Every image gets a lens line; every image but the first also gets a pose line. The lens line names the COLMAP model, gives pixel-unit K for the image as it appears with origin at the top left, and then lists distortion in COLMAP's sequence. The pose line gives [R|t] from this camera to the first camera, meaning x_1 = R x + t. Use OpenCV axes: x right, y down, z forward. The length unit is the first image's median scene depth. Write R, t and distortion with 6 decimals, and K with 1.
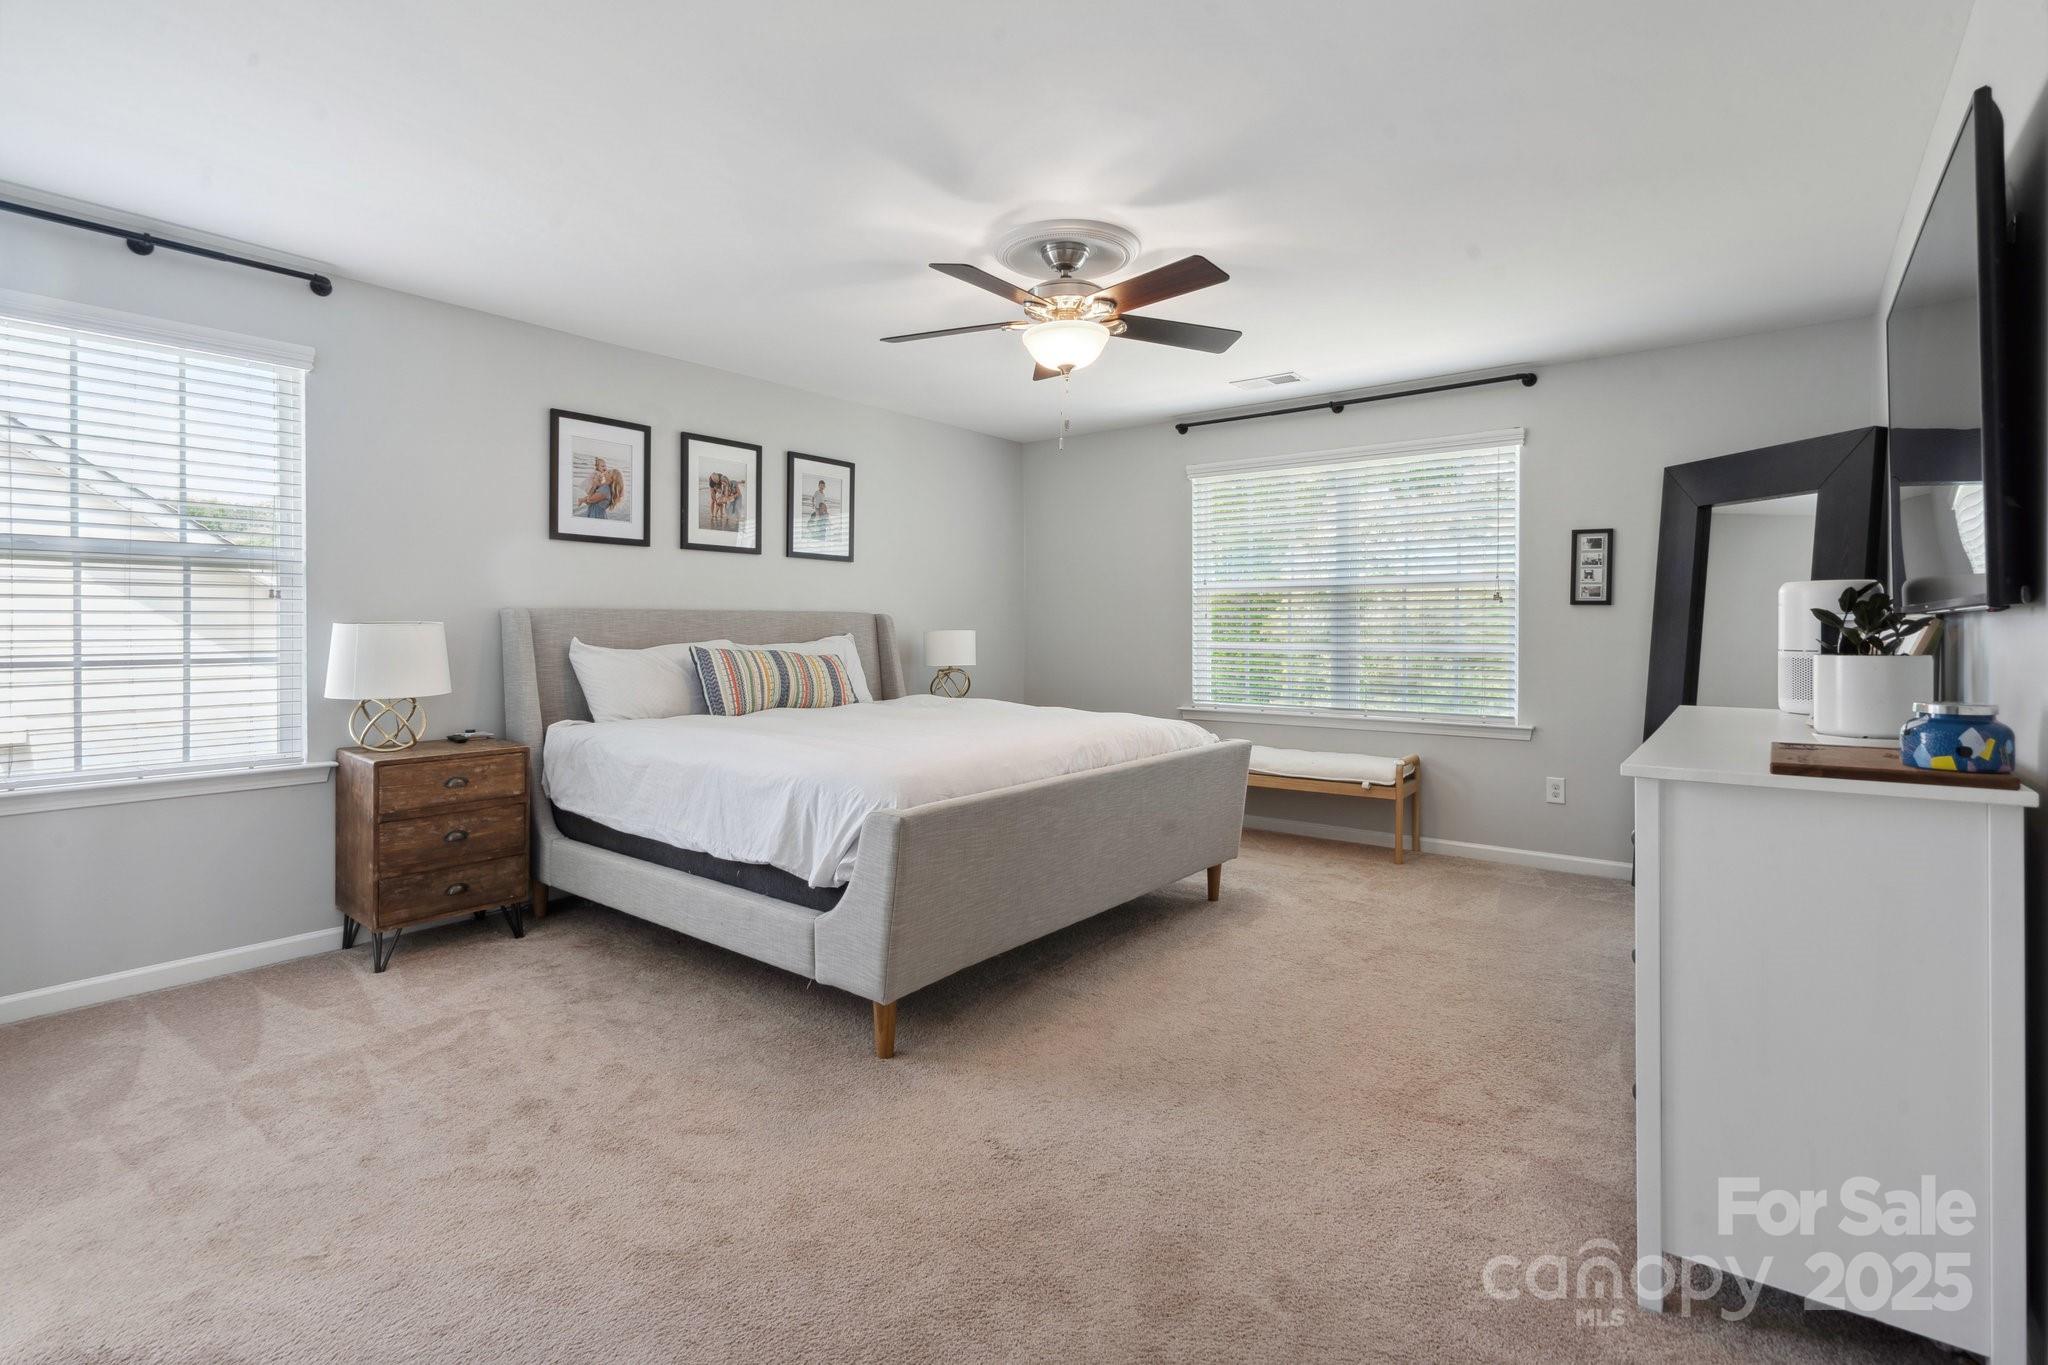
lens RADIAL K [[941.3, 0, 1042.9], [0, 941.3, 625.9], [0, 0, 1]] dist [0.003293, 0.000679]
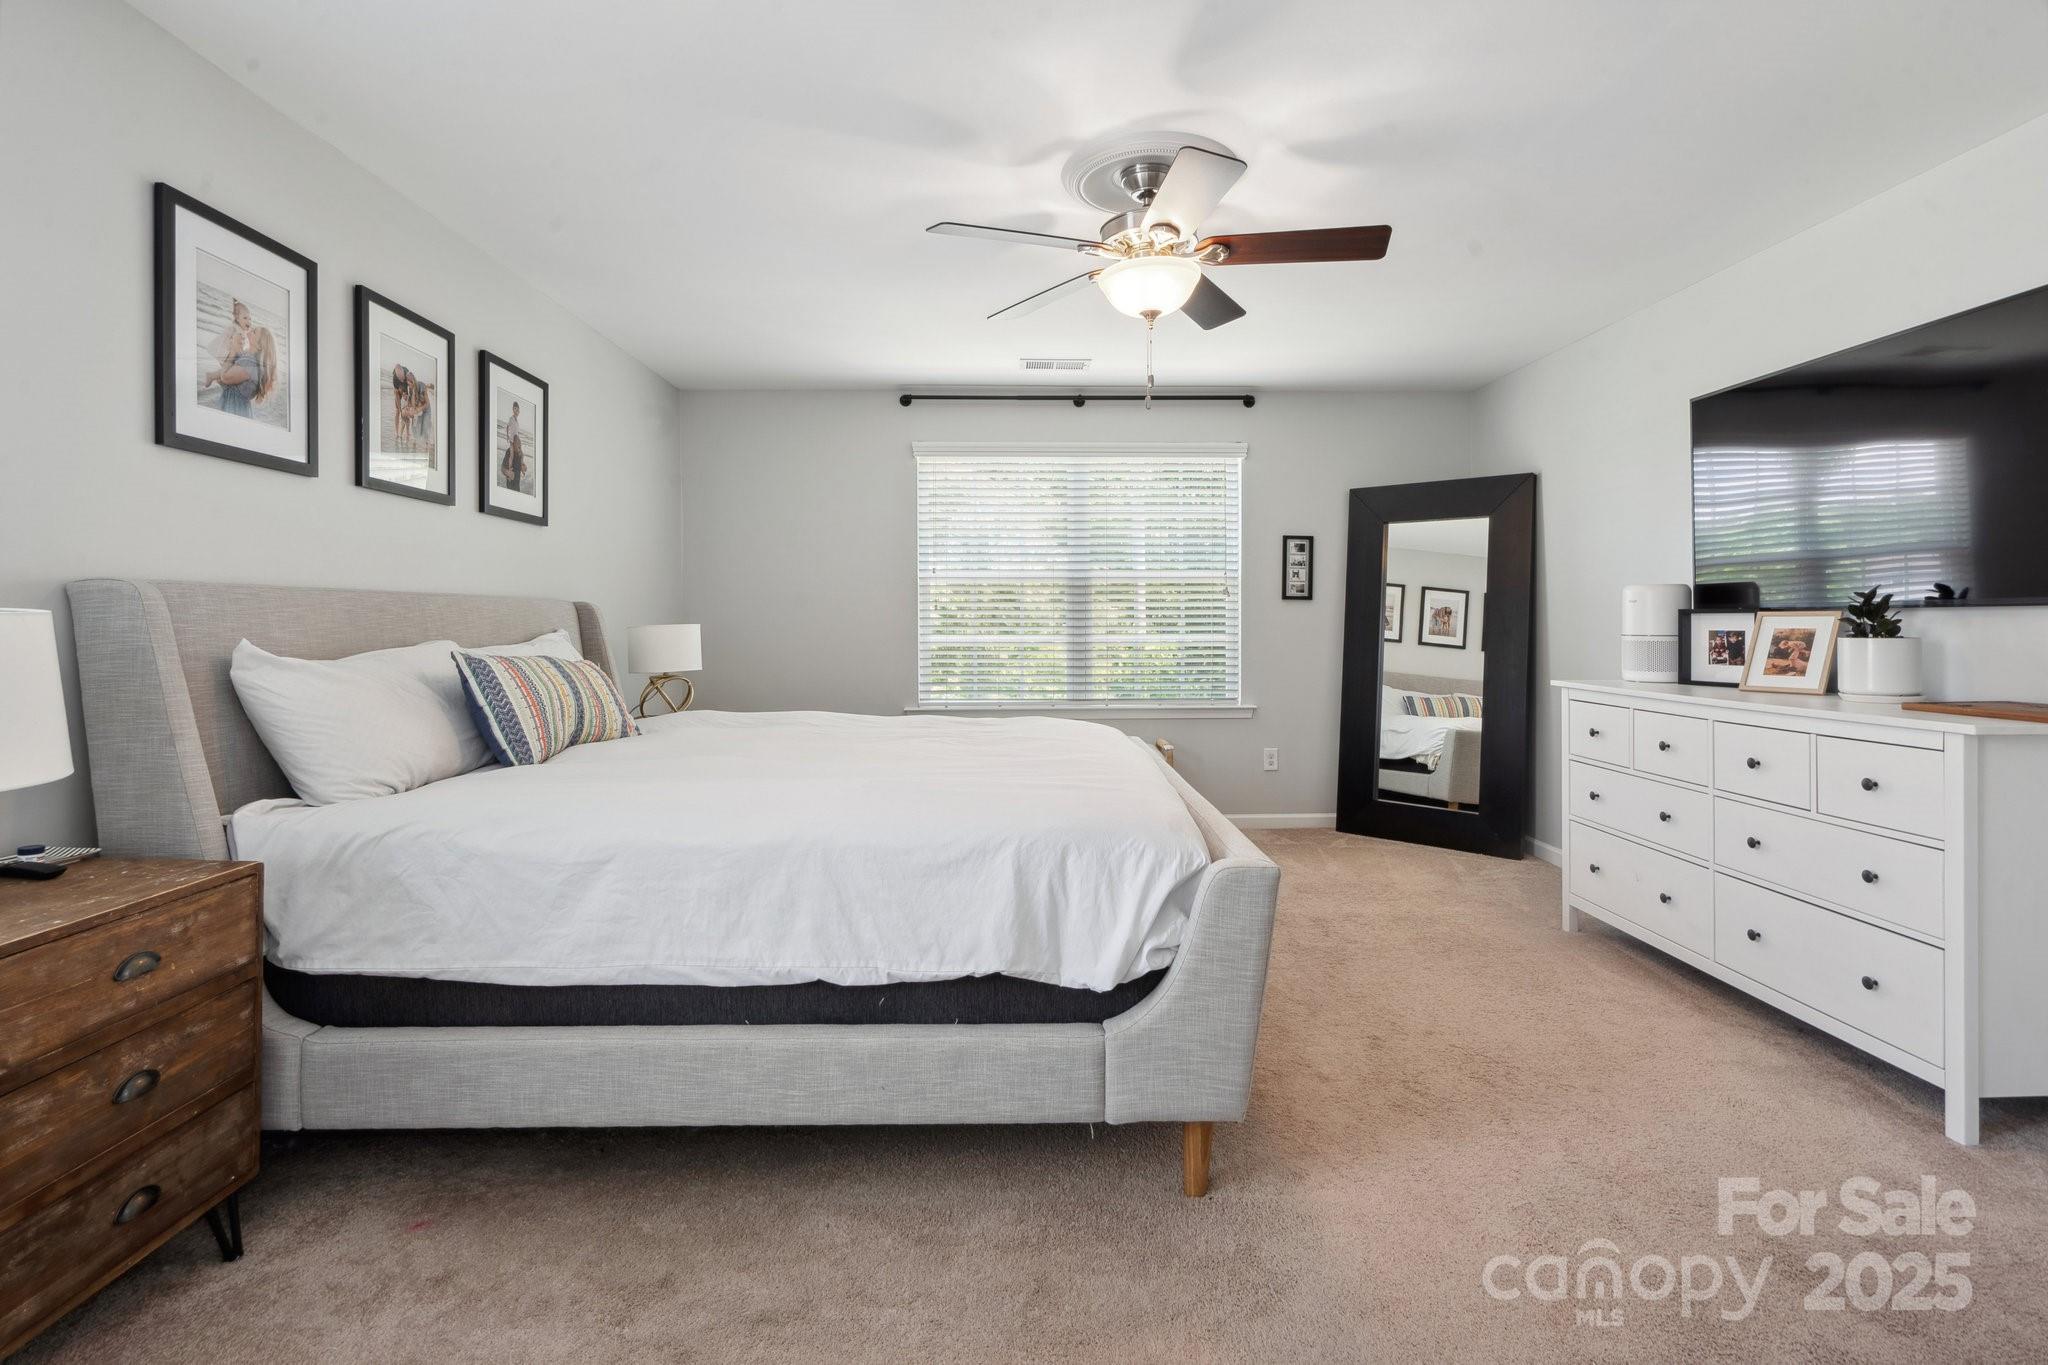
lens RADIAL K [[941.3, 0, 1029.4], [0, 941.3, 620.8], [0, 0, 1]] dist [0.003293, 0.000679]
pose [[0.784582, -0.002857, 0.620019, -0.460230], [0.002629, 0.999996, 0.001281, 0.002112], [-0.620020, 0.000624, 0.784586, 0.311923]]
